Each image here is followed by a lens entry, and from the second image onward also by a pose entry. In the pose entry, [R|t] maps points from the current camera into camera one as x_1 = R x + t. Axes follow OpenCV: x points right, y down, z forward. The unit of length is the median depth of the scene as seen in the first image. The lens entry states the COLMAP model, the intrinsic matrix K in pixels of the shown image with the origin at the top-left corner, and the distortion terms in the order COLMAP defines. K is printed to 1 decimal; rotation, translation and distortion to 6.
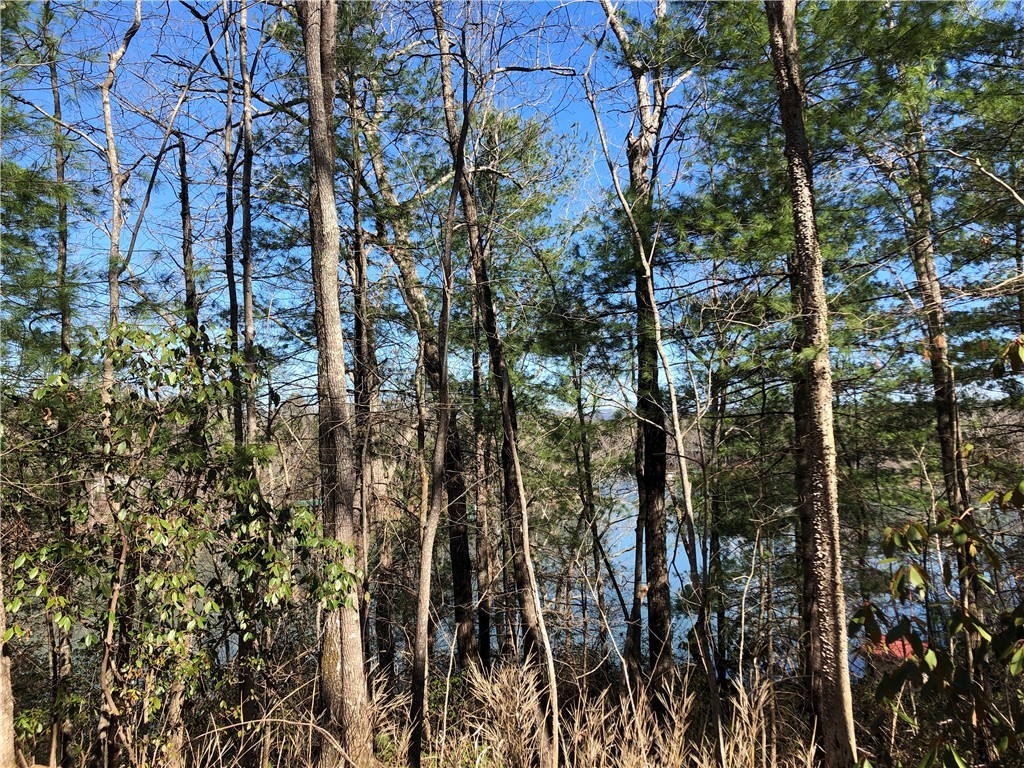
lens RADIAL K [[858.8, 0, 505.0], [0, 858.8, 382.1], [0, 0, 1]] dist [0.062116, -0.039431]
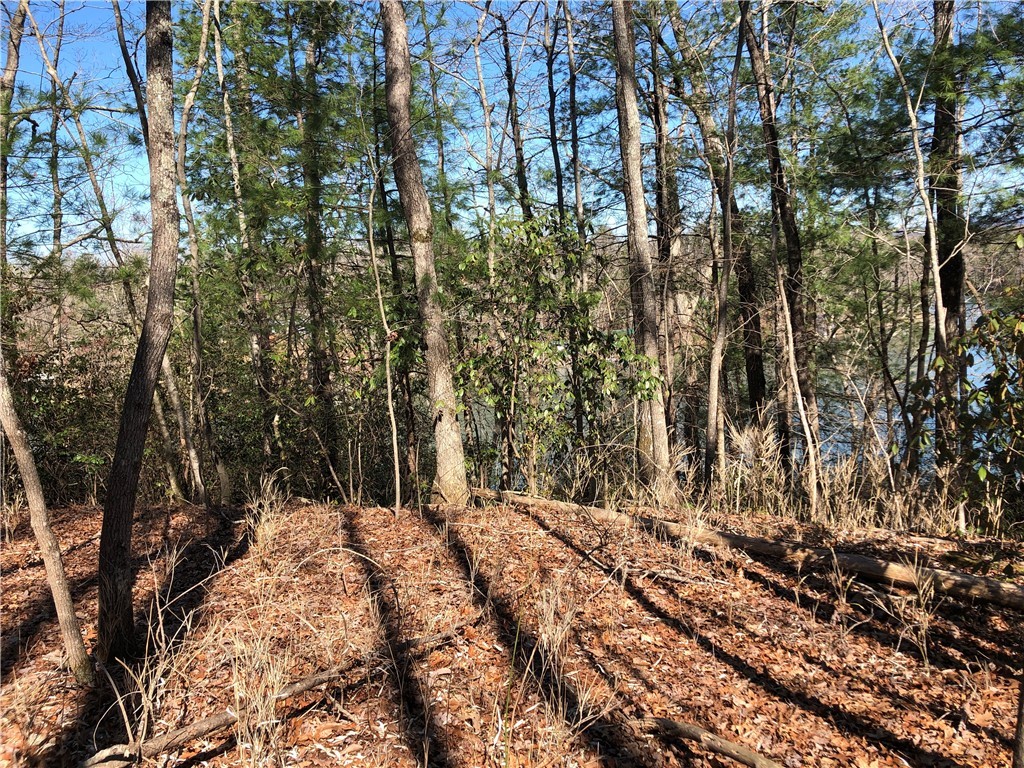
lens RADIAL K [[858.8, 0, 513.2], [0, 858.8, 383.5], [0, 0, 1]] dist [0.062116, -0.039431]
pose [[0.940744, 0.002337, -0.339111, 0.055435], [0.064861, 0.980276, 0.186690, -0.036109], [0.332858, -0.197622, 0.922036, -0.269009]]
